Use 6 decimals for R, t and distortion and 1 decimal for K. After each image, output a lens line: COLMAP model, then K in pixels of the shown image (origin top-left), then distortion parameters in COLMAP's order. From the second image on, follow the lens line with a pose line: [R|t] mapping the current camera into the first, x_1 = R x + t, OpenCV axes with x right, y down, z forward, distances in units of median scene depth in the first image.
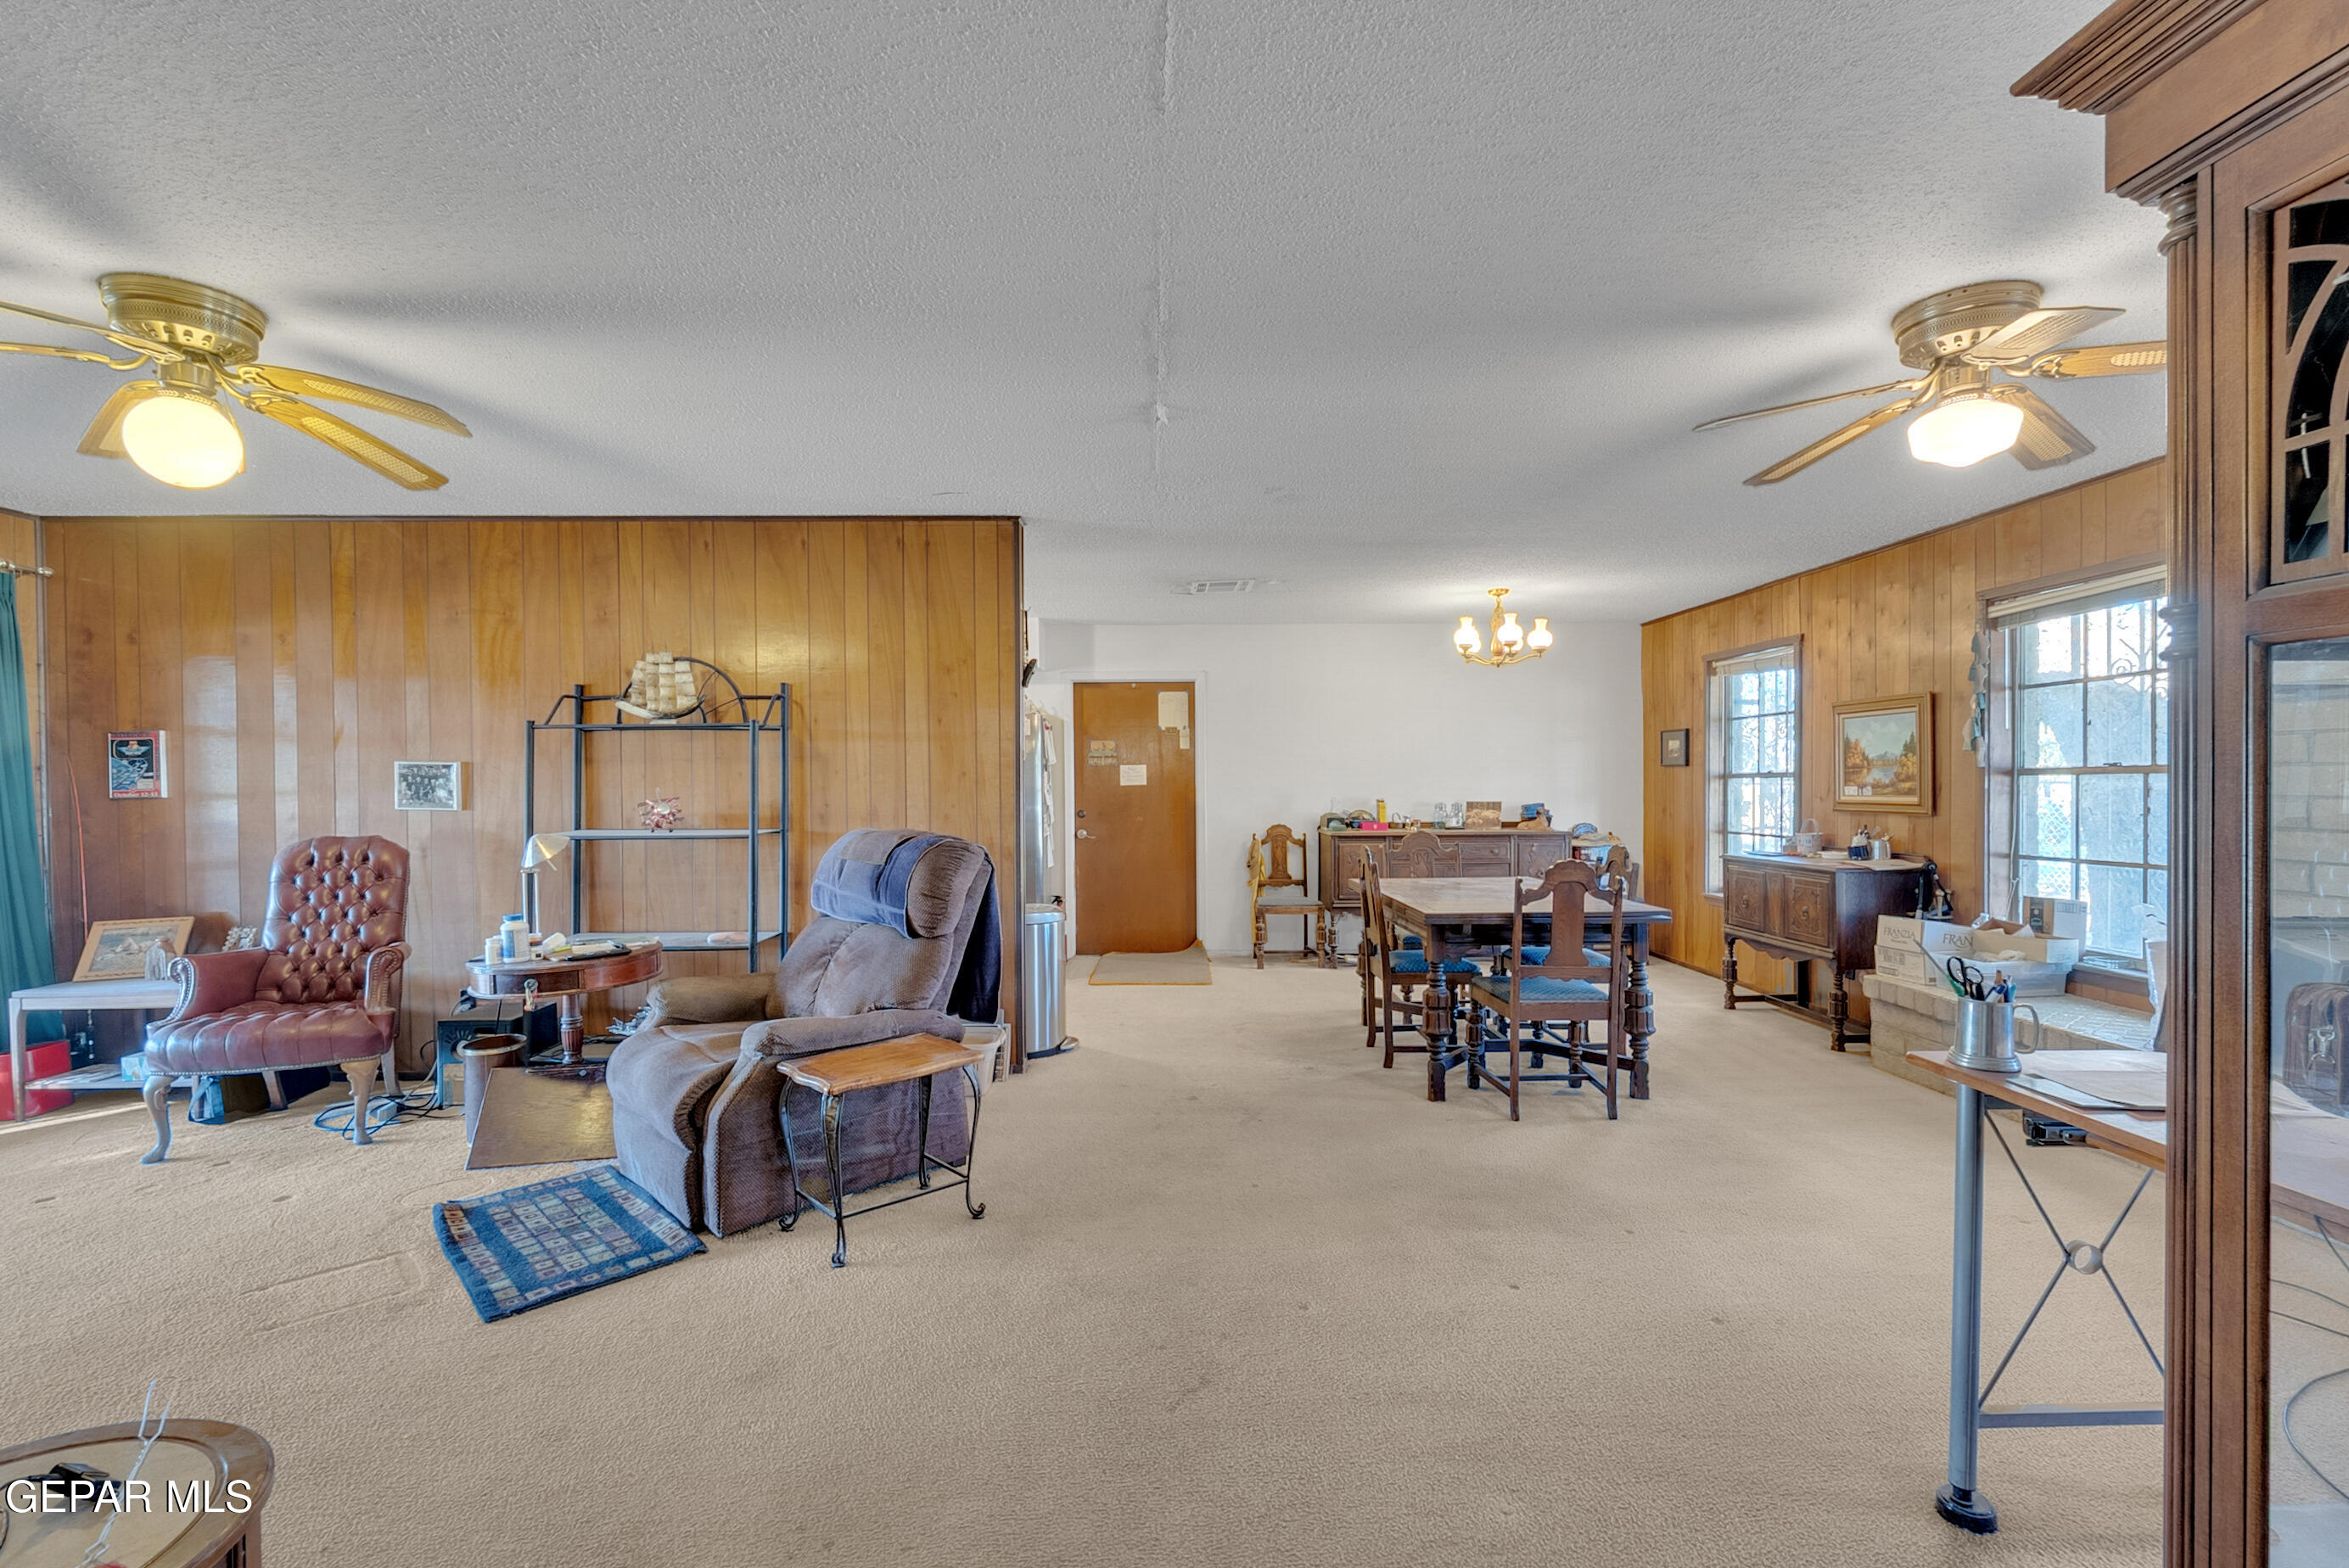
lens RADIAL K [[1019.0, 0, 1170.1], [0, 1019.0, 796.4], [0, 0, 1]] dist [-0.001279, 0.000050]
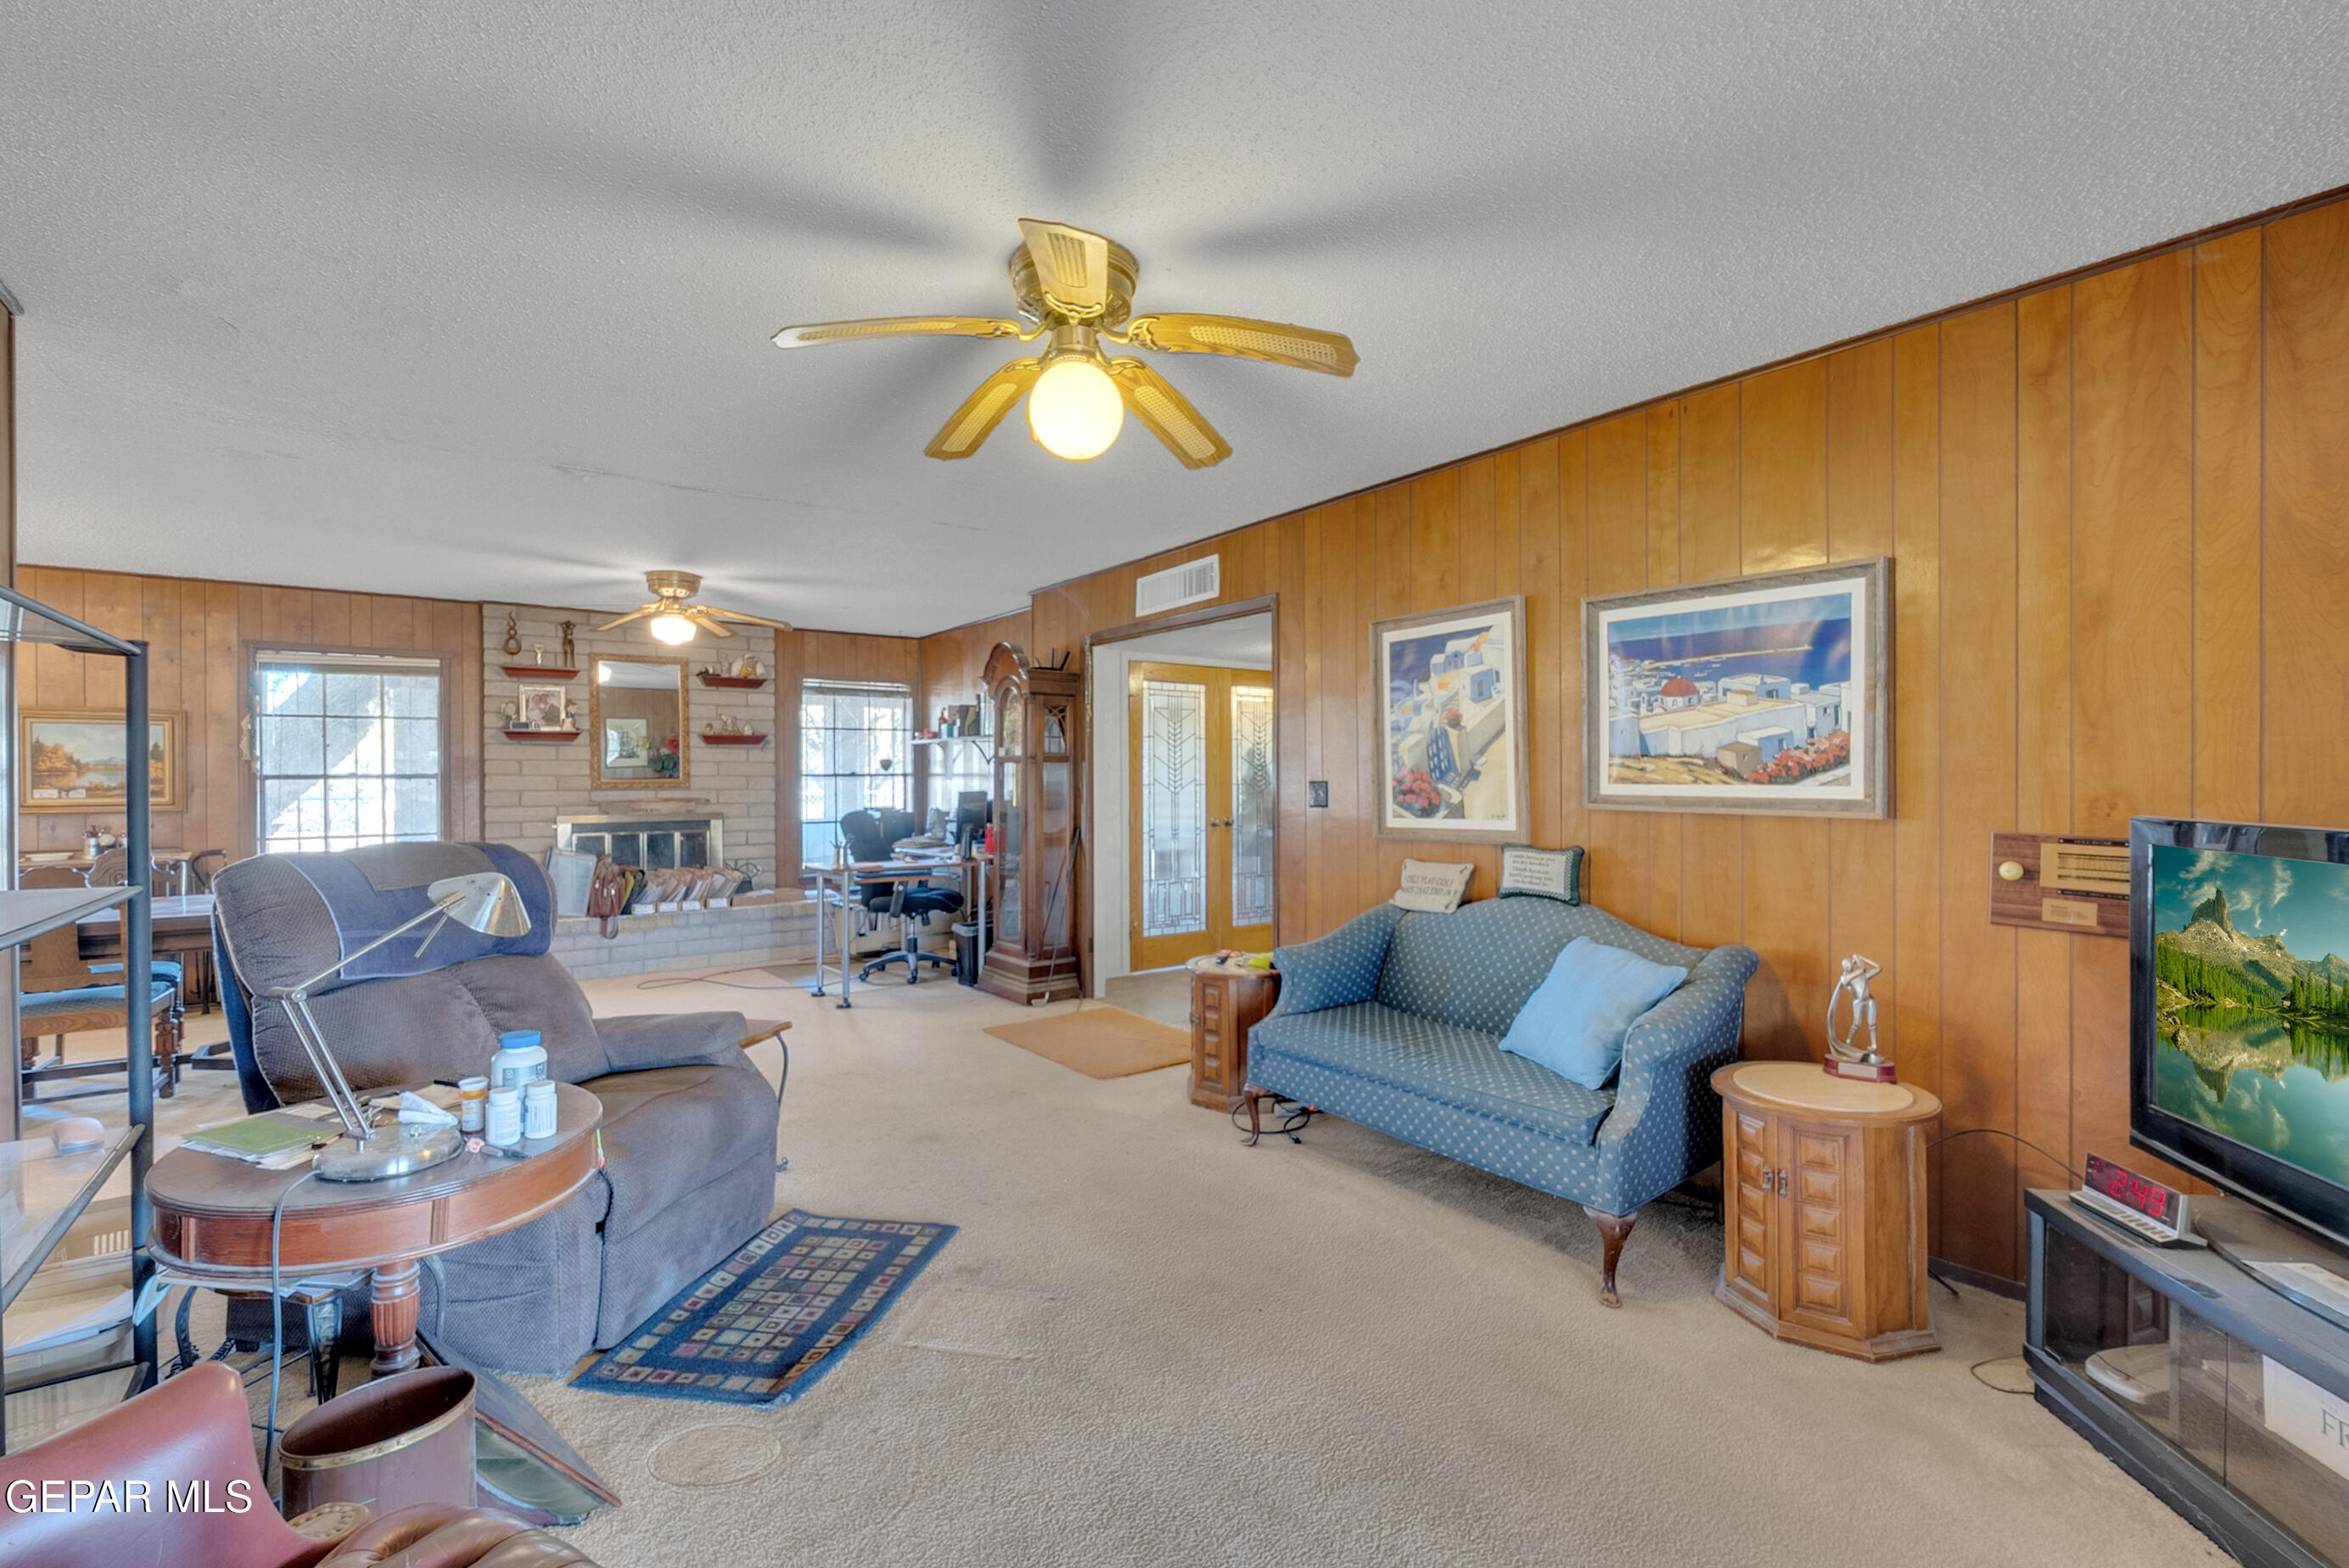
lens RADIAL K [[1024.1, 0, 1162.5], [0, 1024.1, 781.5], [0, 0, 1]] dist [-0.002777, 0.000140]
pose [[-0.578703, 0.006304, 0.815514, -0.877823], [0.017160, 0.999843, 0.004449, -0.003511], [-0.815358, 0.016569, -0.578721, 0.729969]]
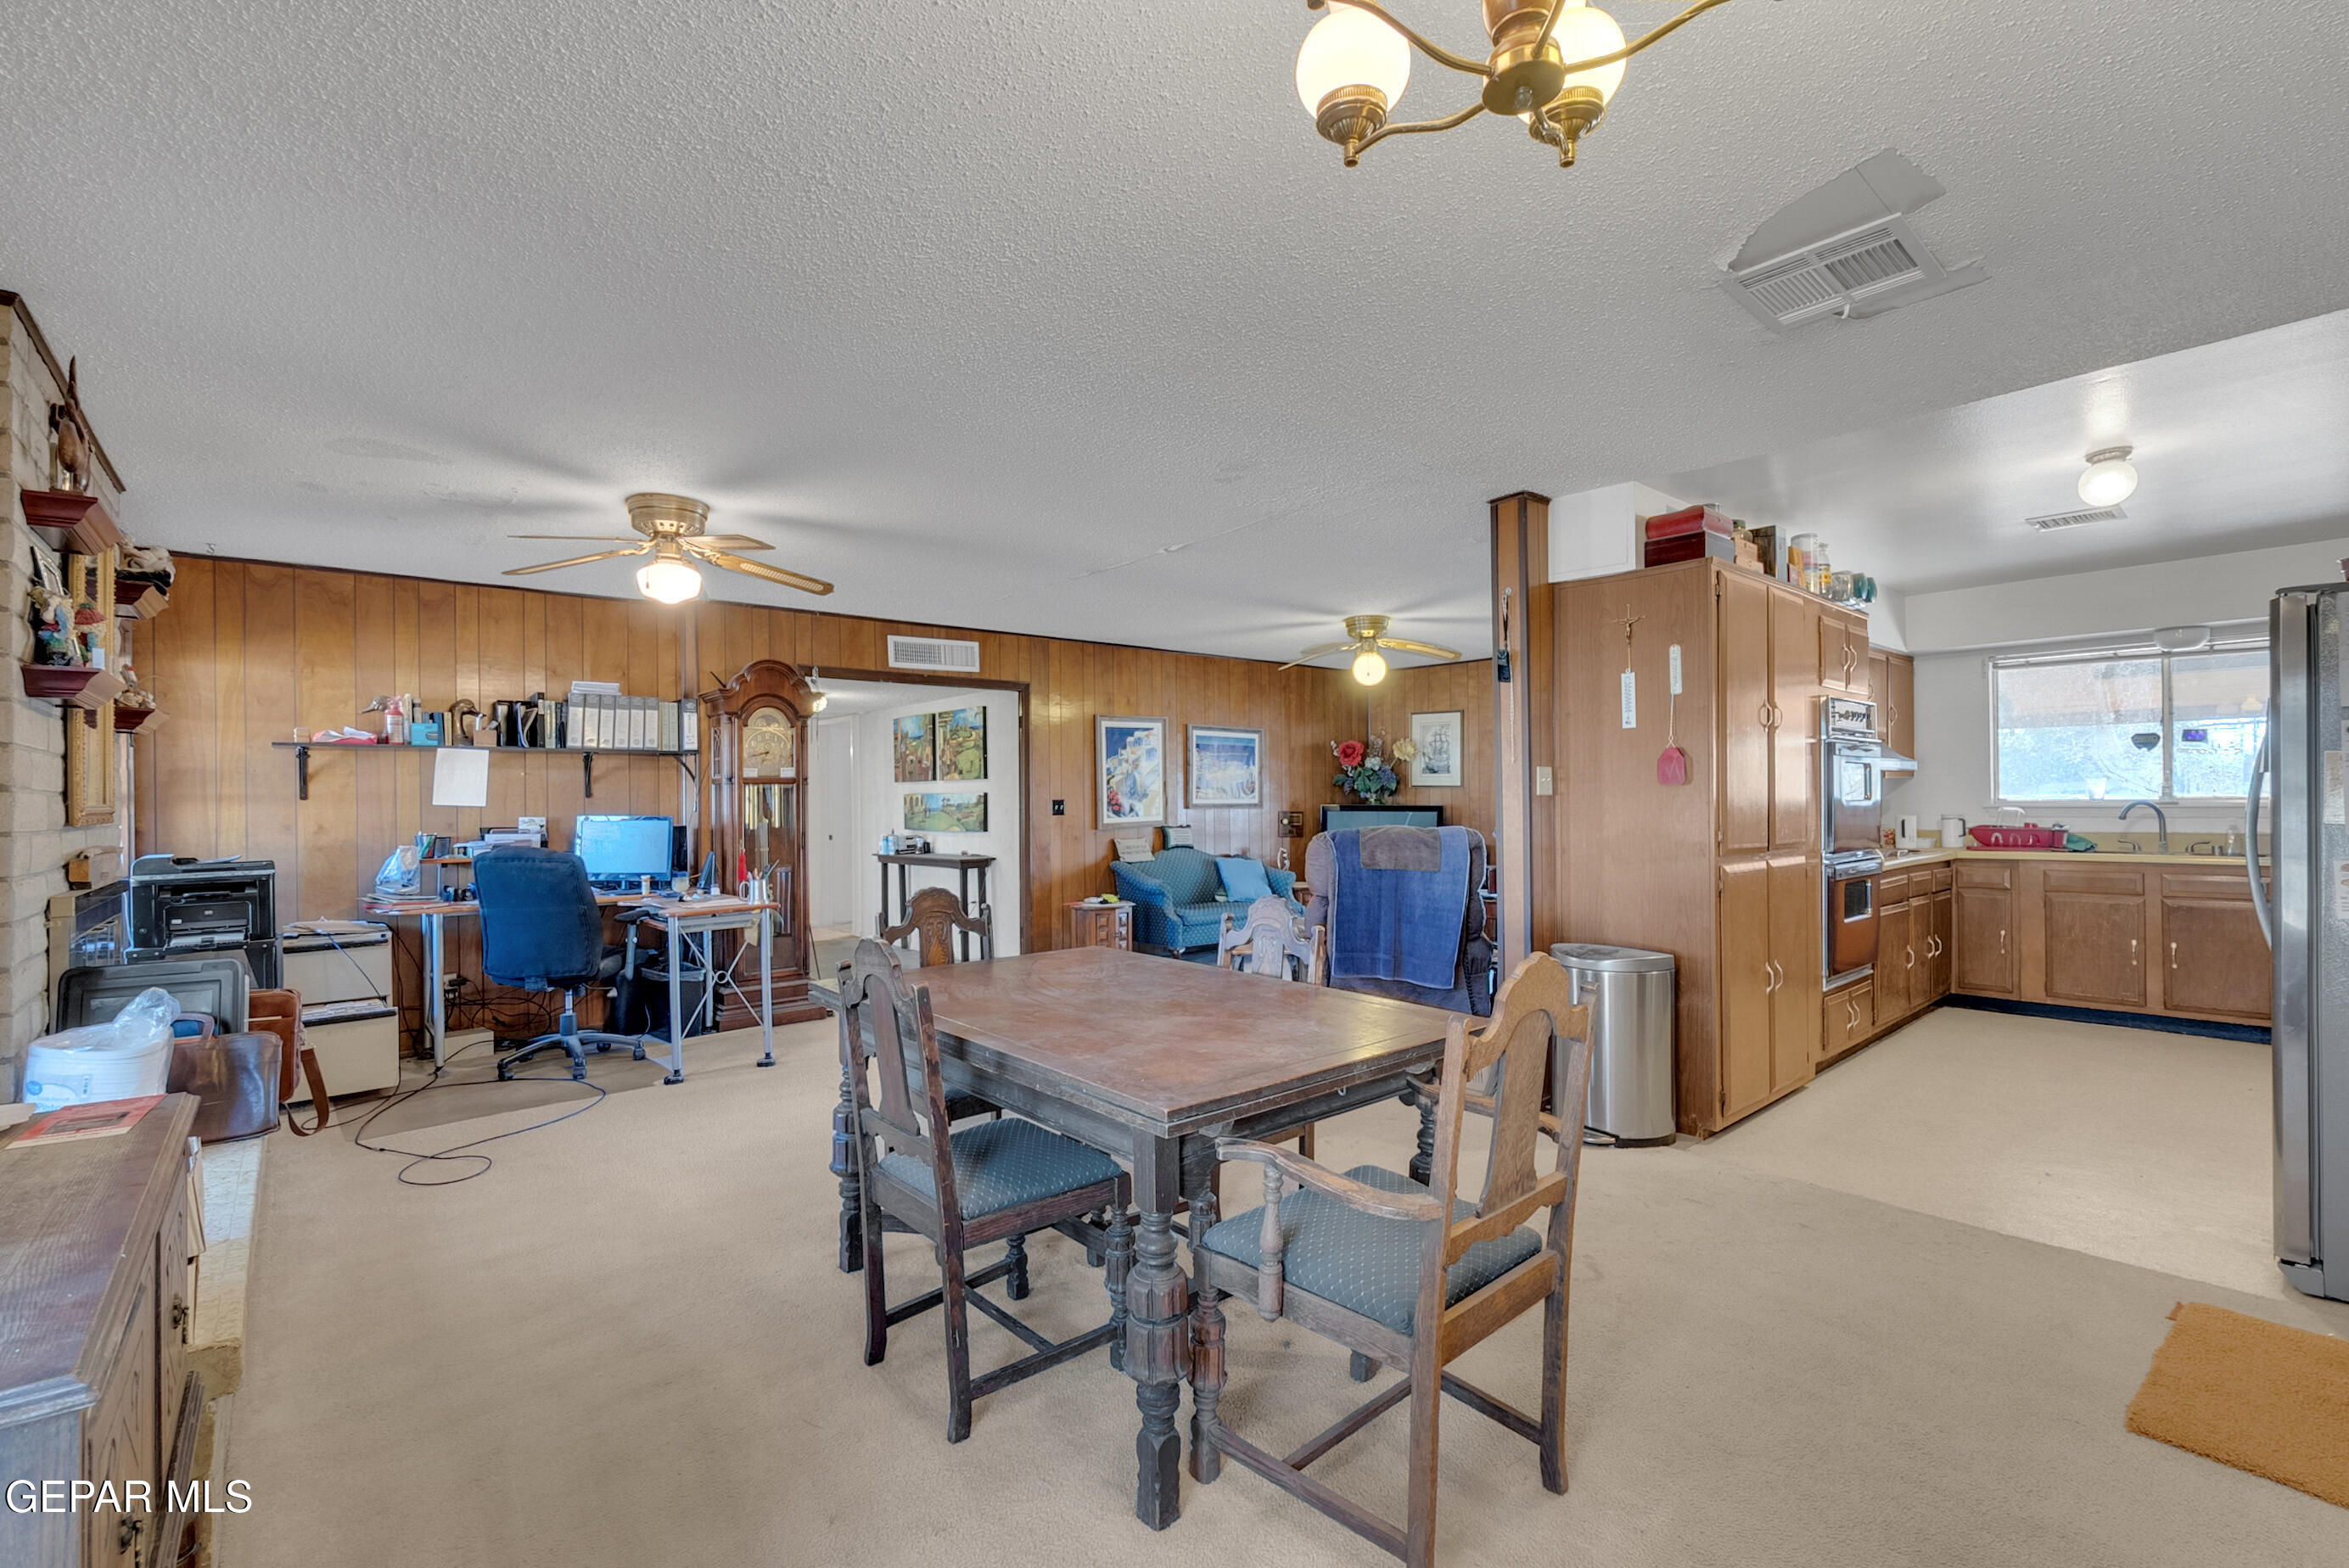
lens RADIAL K [[1019.0, 0, 1170.1], [0, 1019.0, 796.4], [0, 0, 1]] dist [-0.001279, 0.000050]
pose [[-0.770480, 0.014942, -0.637290, 0.606630], [0.009287, 0.999882, 0.012216, -0.019315], [0.637397, 0.003493, -0.770528, 1.375320]]
